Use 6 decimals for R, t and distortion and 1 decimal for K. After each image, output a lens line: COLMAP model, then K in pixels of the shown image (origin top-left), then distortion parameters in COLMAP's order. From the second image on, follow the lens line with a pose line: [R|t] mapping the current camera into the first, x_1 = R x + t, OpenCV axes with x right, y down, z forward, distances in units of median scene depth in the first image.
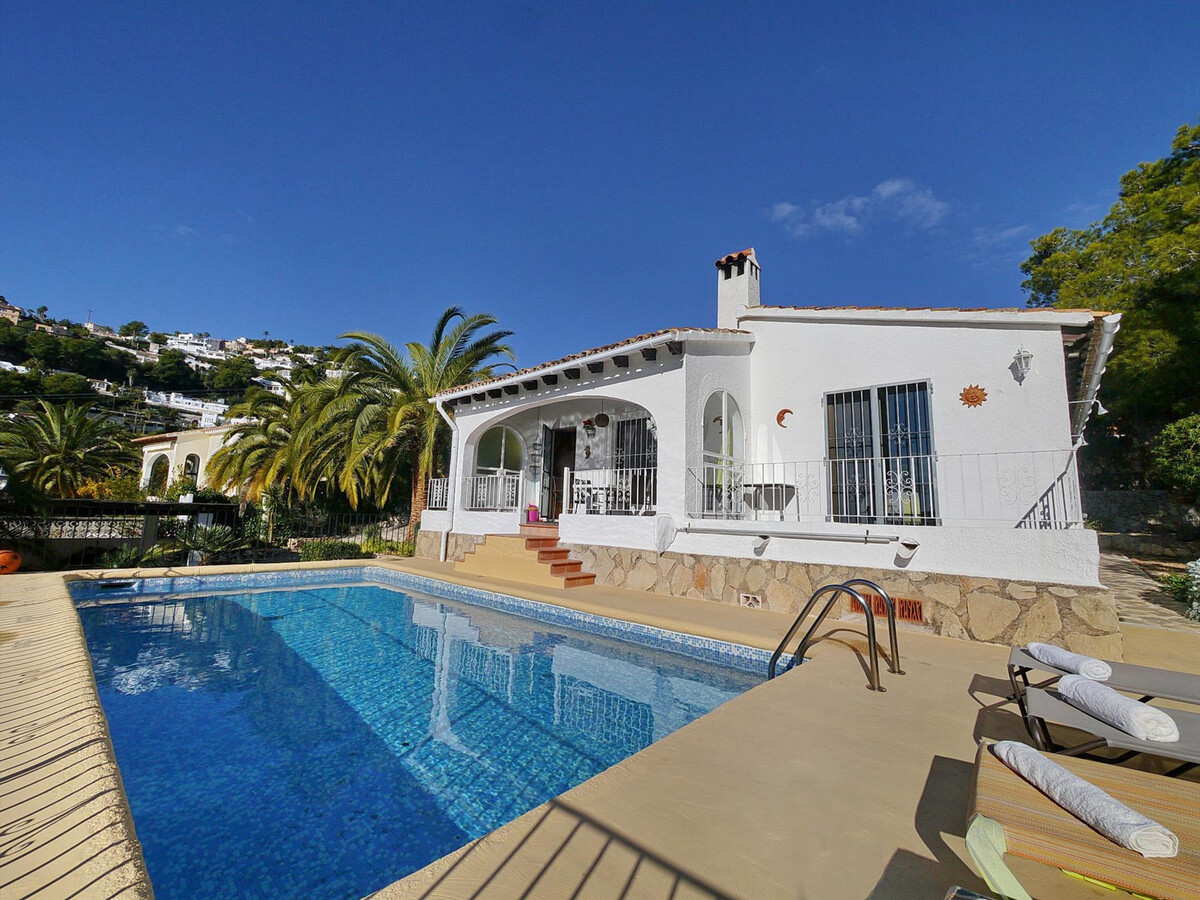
lens RADIAL K [[471.5, 0, 580.2], [0, 471.5, 450.2], [0, 0, 1]] dist [-0.008352, 0.001379]
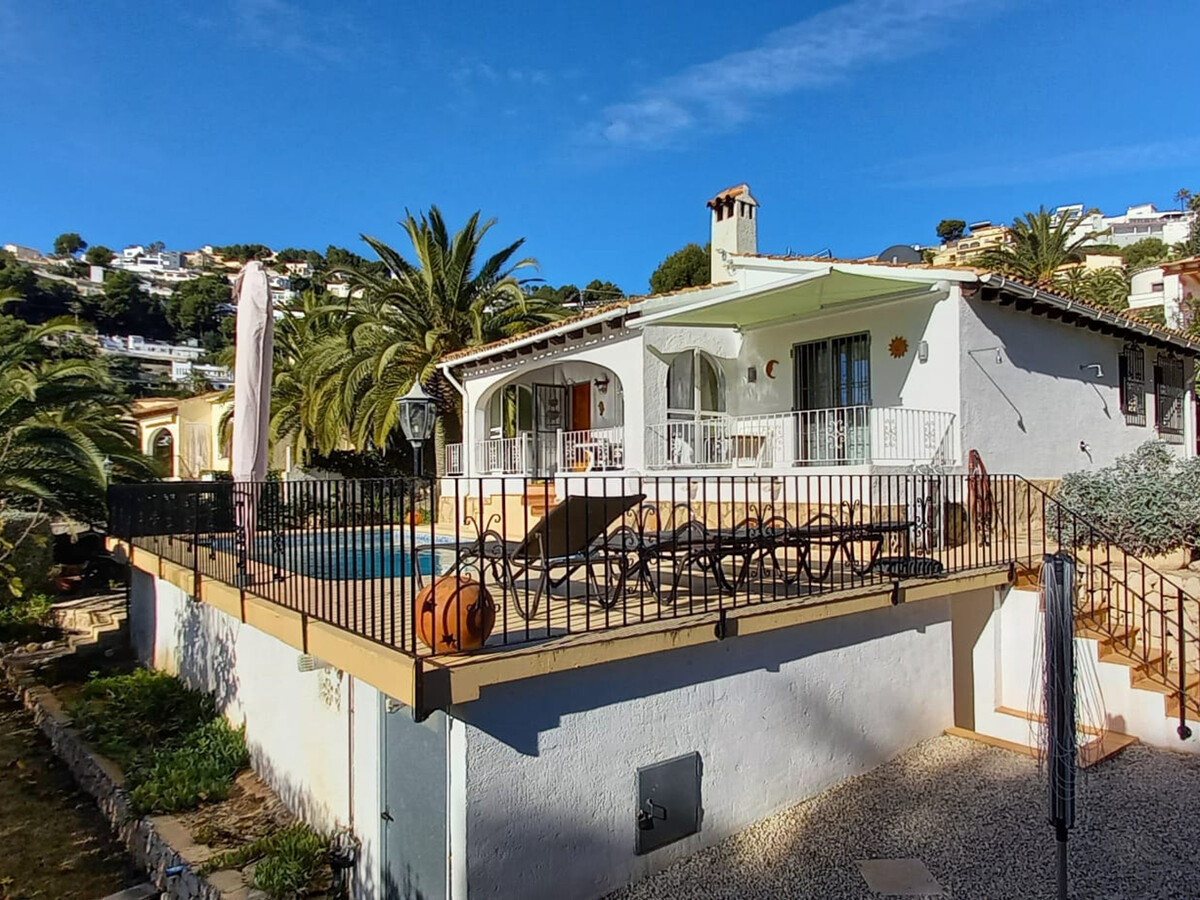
lens RADIAL K [[747.3, 0, 603.1], [0, 747.3, 452.3], [0, 0, 1]] dist [-0.000376, 0.001333]
pose [[0.986049, -0.049549, -0.158912, 0.288122], [0.064442, 0.993857, 0.089977, -0.048405], [0.153478, -0.098962, 0.983184, -0.554528]]
